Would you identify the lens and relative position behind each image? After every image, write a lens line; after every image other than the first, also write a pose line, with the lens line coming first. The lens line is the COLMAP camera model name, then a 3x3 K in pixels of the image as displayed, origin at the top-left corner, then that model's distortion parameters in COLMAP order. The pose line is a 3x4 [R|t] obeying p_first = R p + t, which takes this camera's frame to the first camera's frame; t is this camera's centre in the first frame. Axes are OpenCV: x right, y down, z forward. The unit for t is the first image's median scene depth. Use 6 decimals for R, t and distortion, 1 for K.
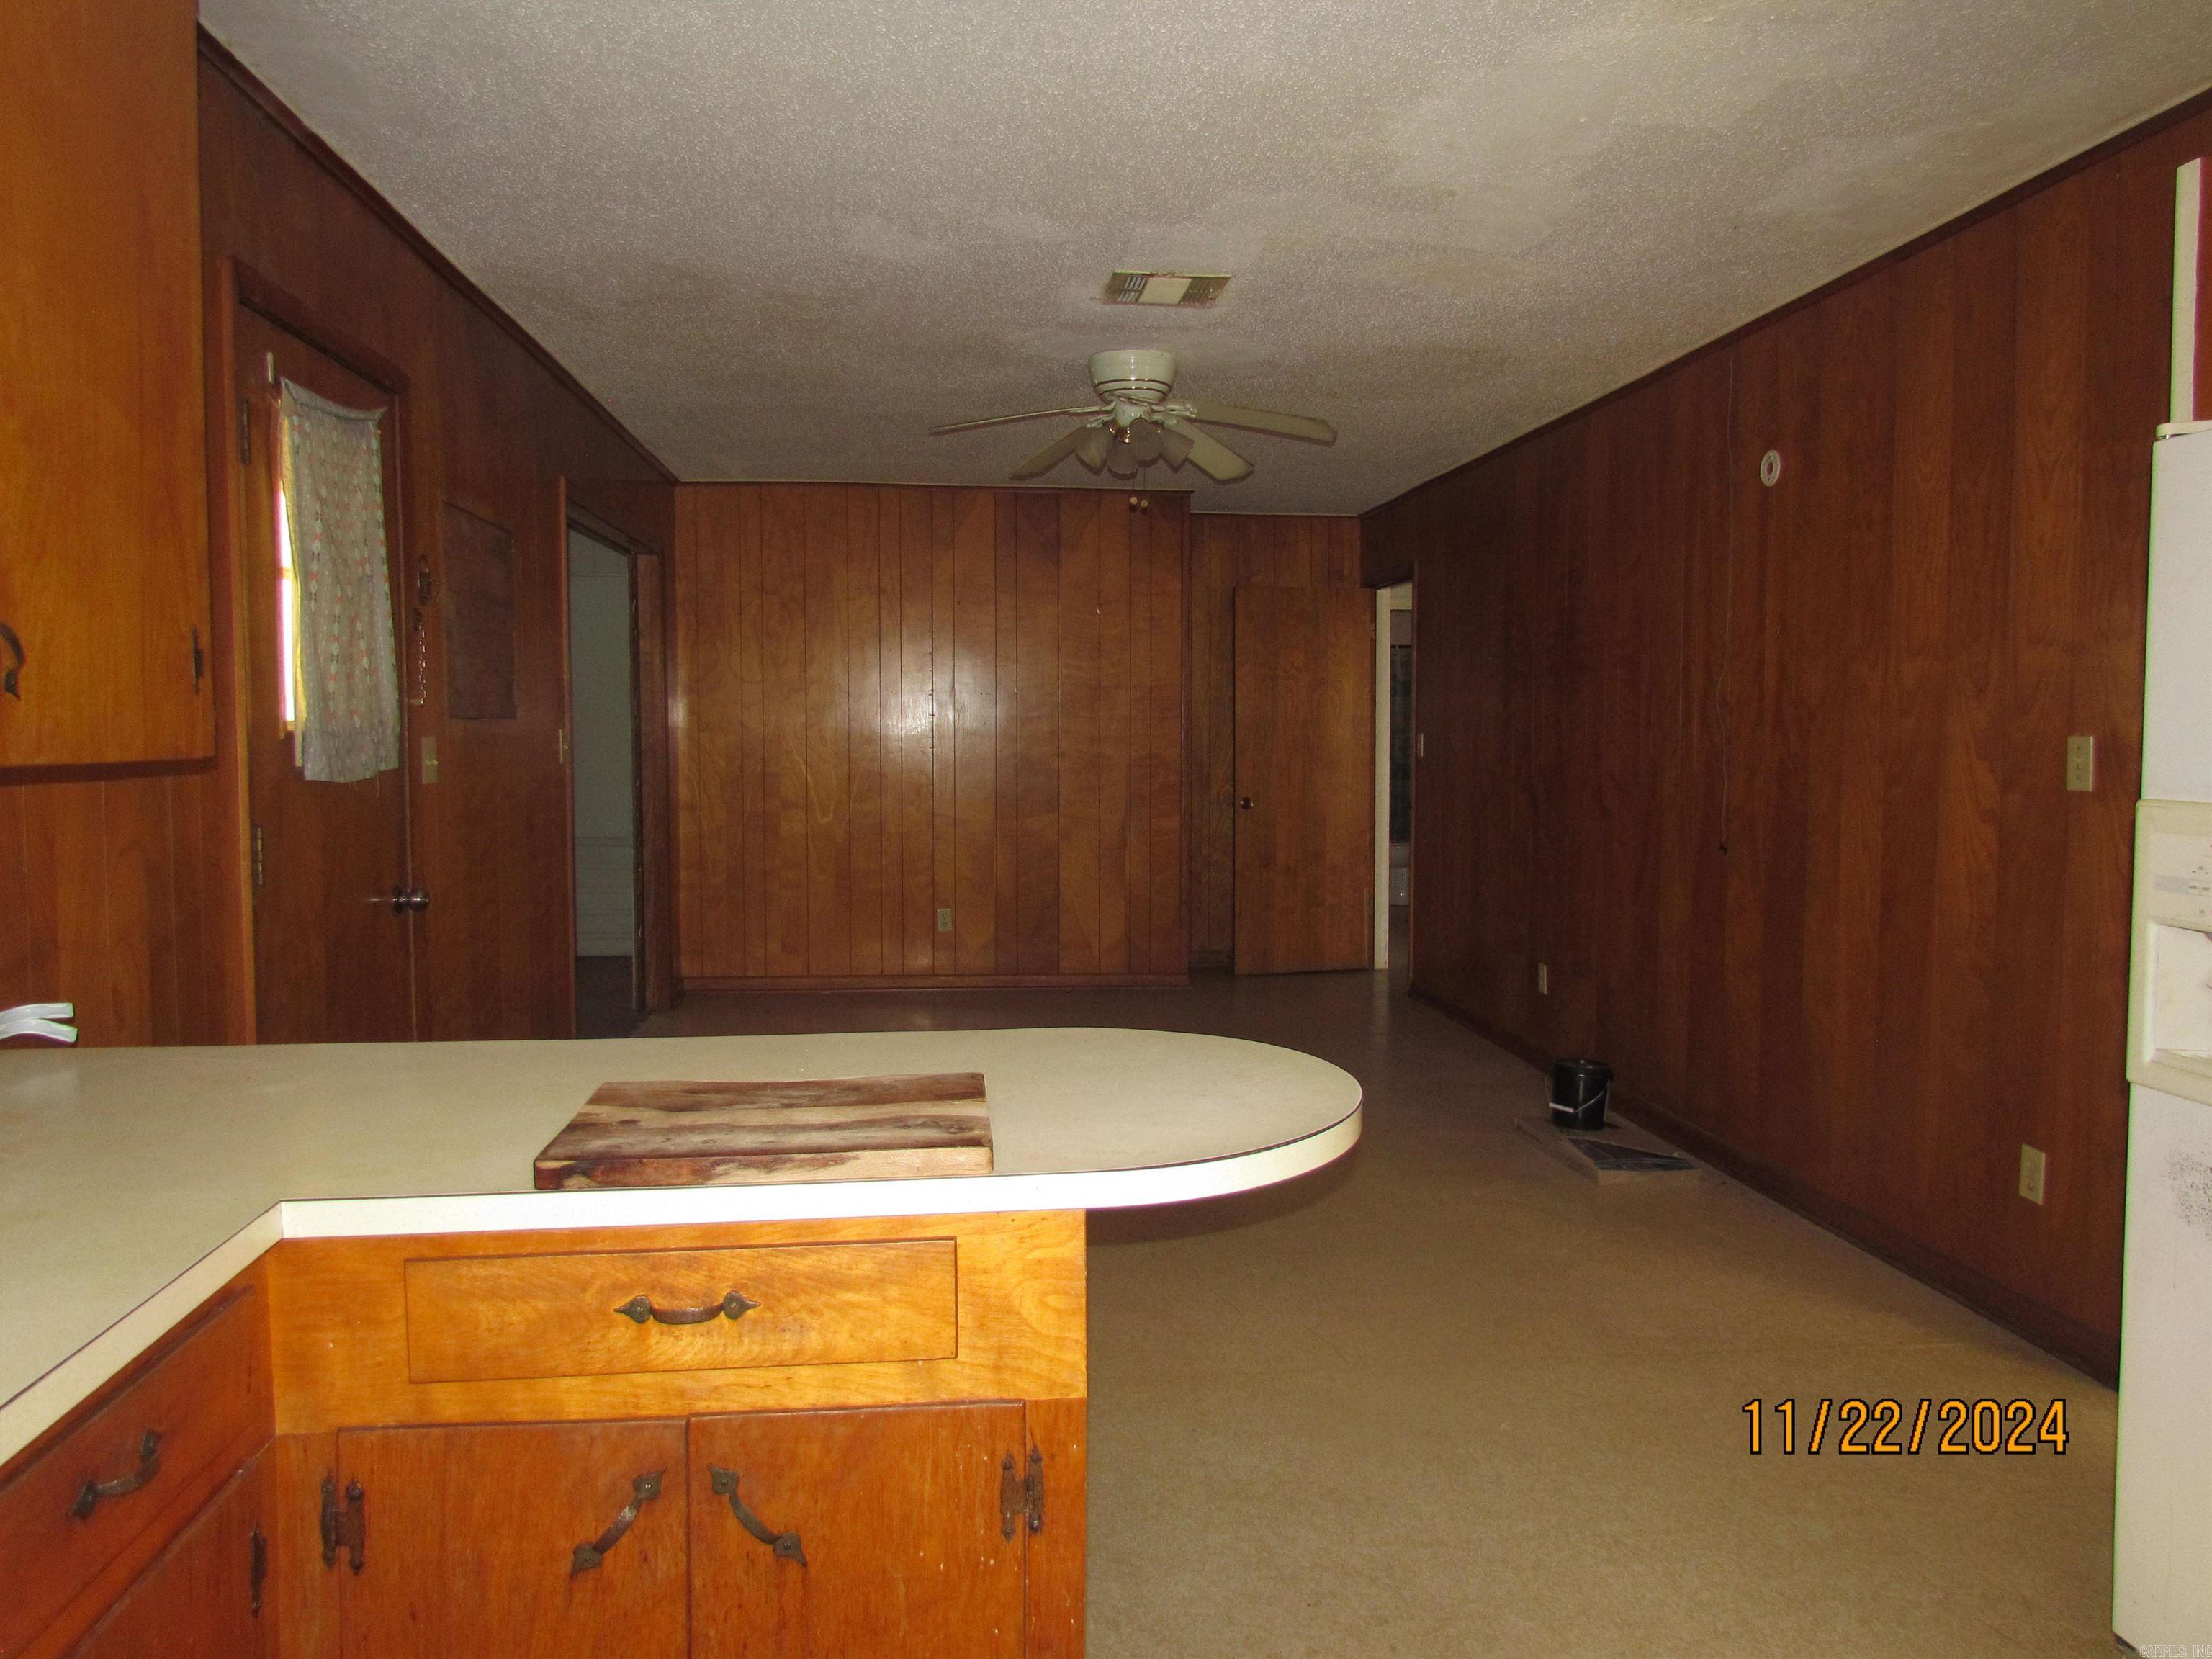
lens RADIAL K [[1594.5, 0, 1108.8], [0, 1594.5, 830.4], [0, 0, 1]] dist [-0.002433, -0.001867]
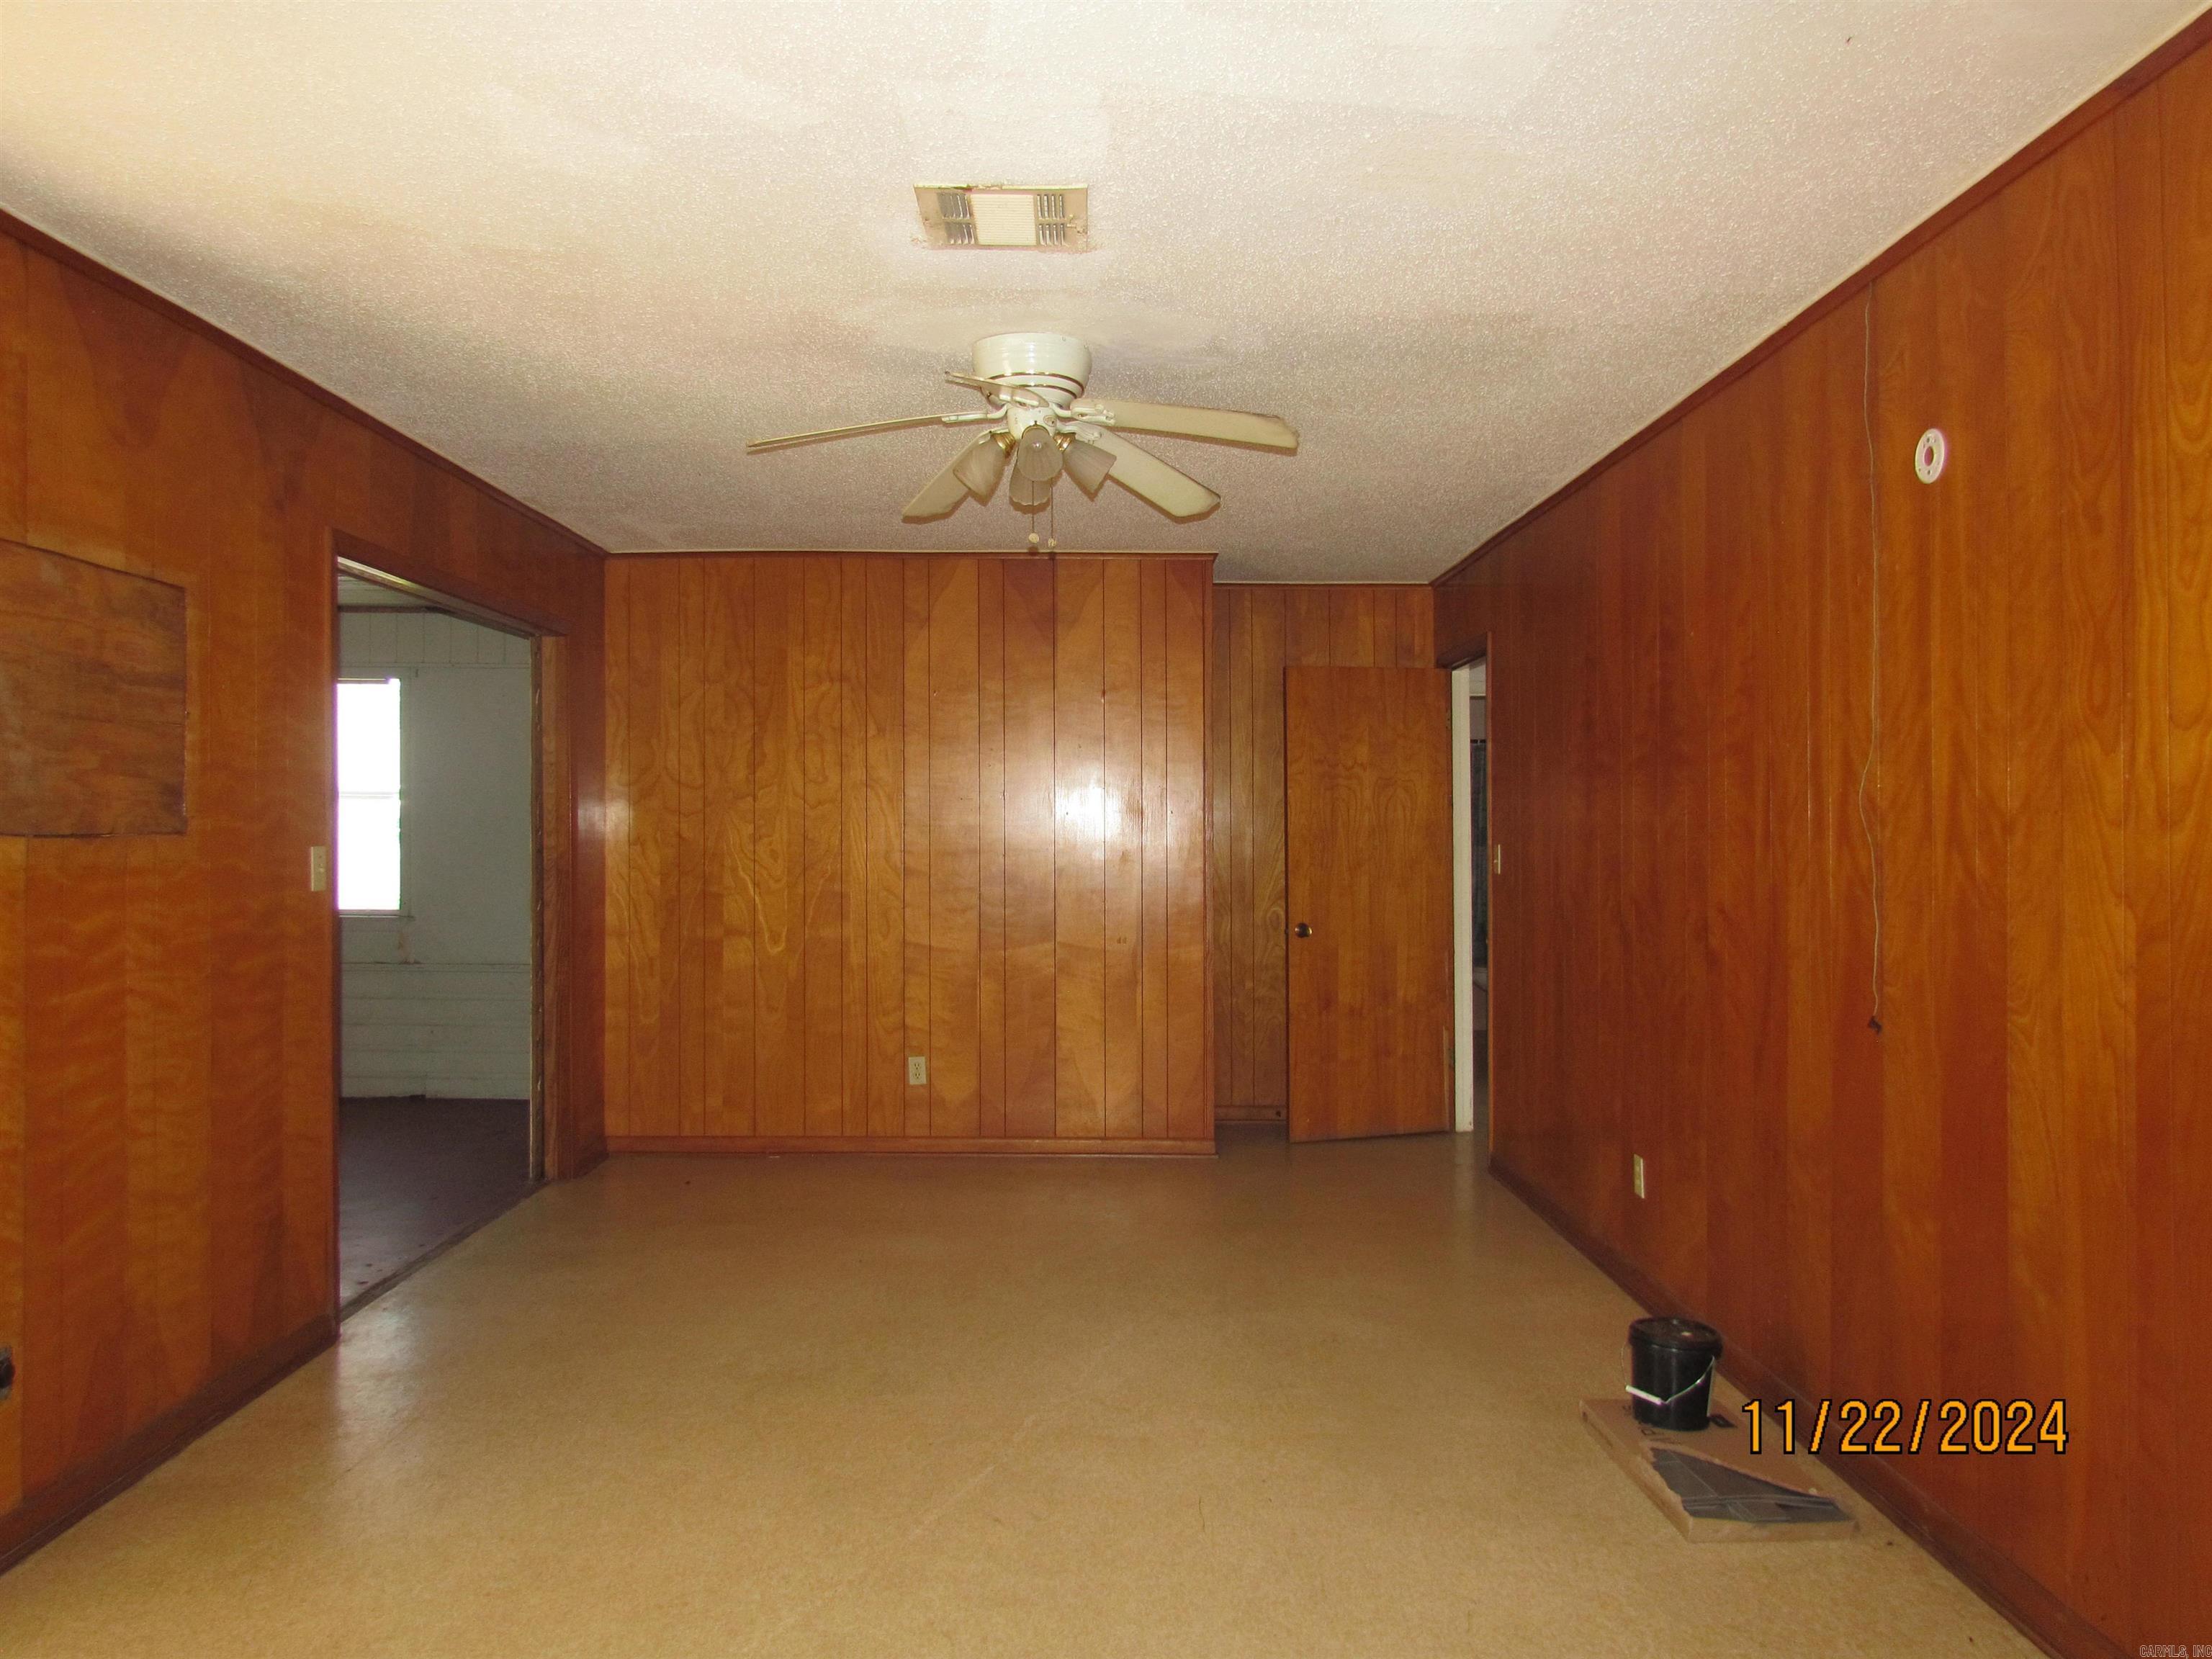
lens RADIAL K [[1594.5, 0, 1104.4], [0, 1594.5, 826.4], [0, 0, 1]] dist [-0.002433, -0.001867]
pose [[0.994686, -0.002959, -0.102910, 0.083647], [-0.004005, 0.997718, -0.067397, -0.015776], [0.102875, 0.067451, 0.992405, 0.187711]]
